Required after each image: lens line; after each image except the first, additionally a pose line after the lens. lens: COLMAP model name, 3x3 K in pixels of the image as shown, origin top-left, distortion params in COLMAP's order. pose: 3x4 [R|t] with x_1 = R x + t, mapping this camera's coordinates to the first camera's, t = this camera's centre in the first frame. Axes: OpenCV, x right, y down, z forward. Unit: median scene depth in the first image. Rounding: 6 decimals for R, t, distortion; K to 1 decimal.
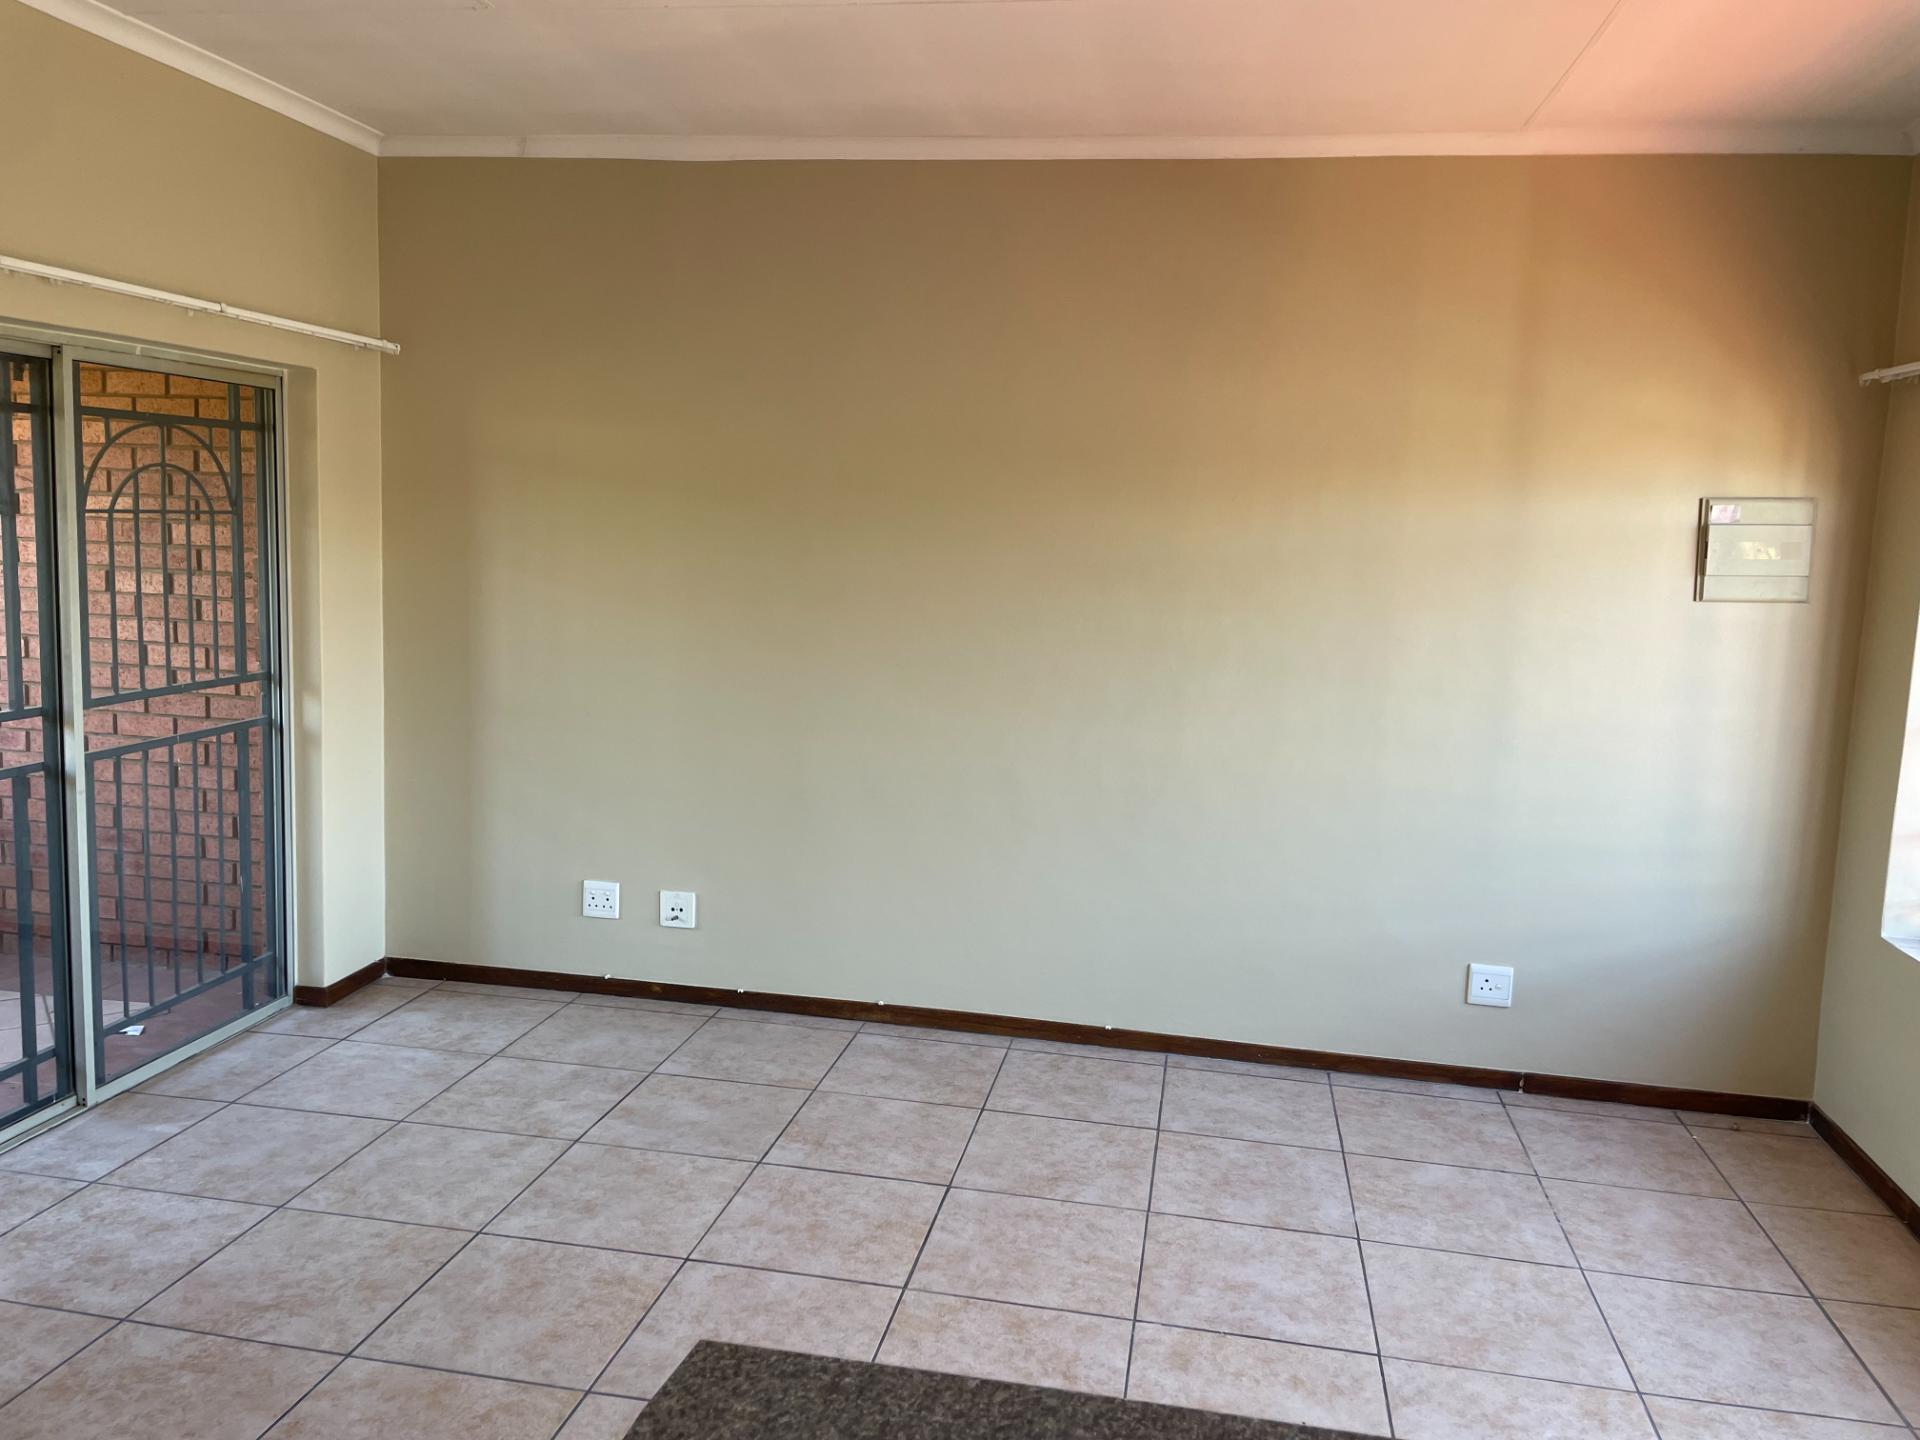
lens RADIAL K [[1435.3, 0, 966.3], [0, 1435.3, 710.2], [0, 0, 1]] dist [0.081446, -0.103532]
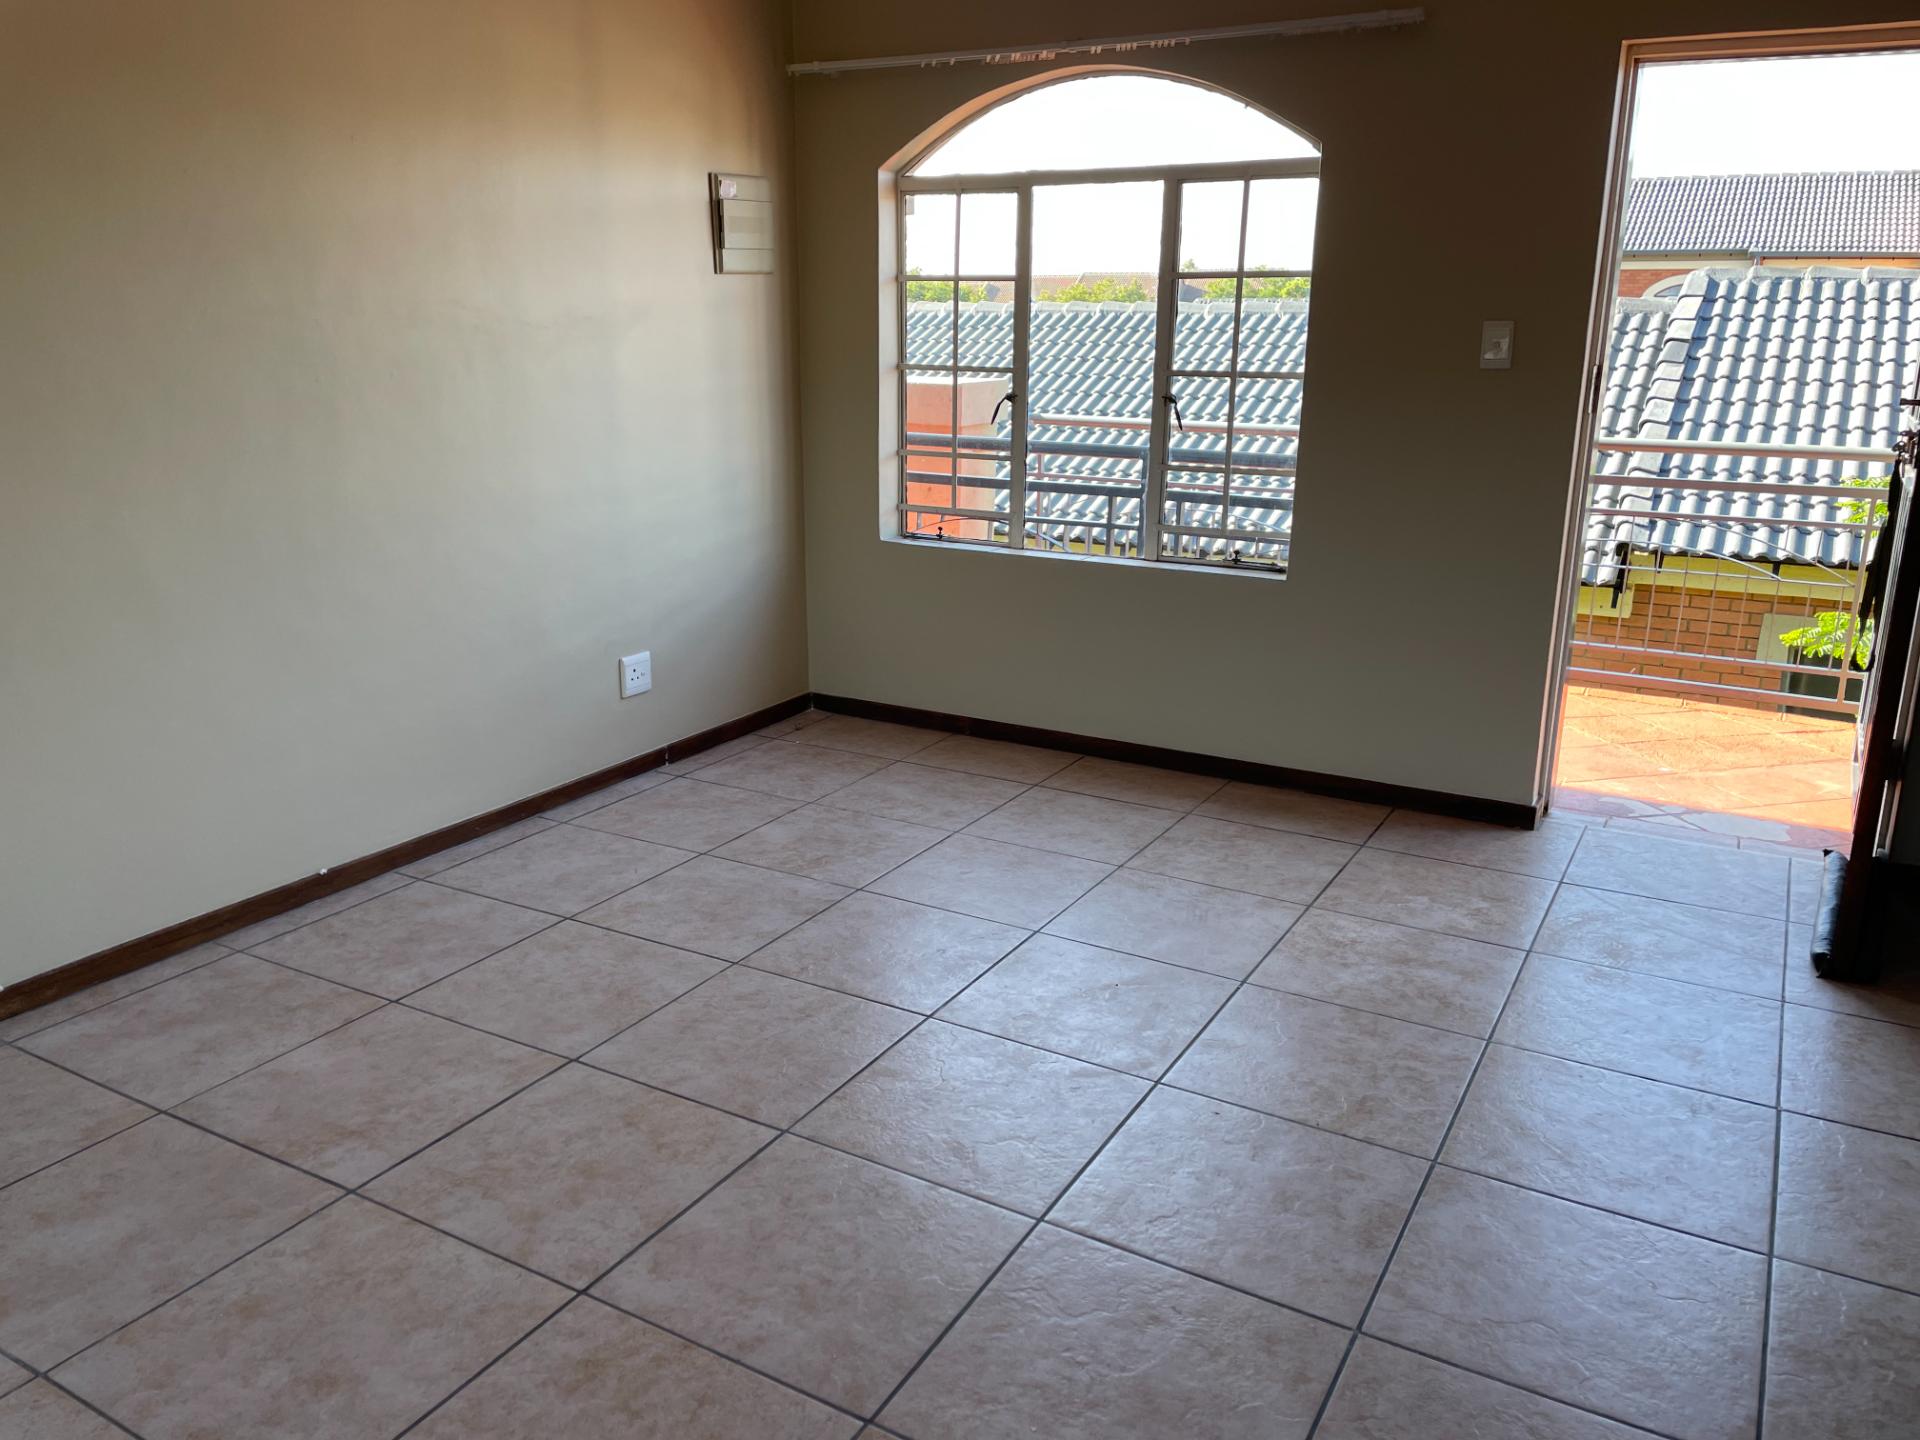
lens RADIAL K [[1435.3, 0, 950.1], [0, 1435.3, 703.8], [0, 0, 1]] dist [0.081446, -0.103532]
pose [[0.337181, -0.281801, 0.898274, -0.501815], [0.126189, 0.959068, 0.253506, -0.018948], [-0.932944, 0.027875, 0.358940, 0.458977]]
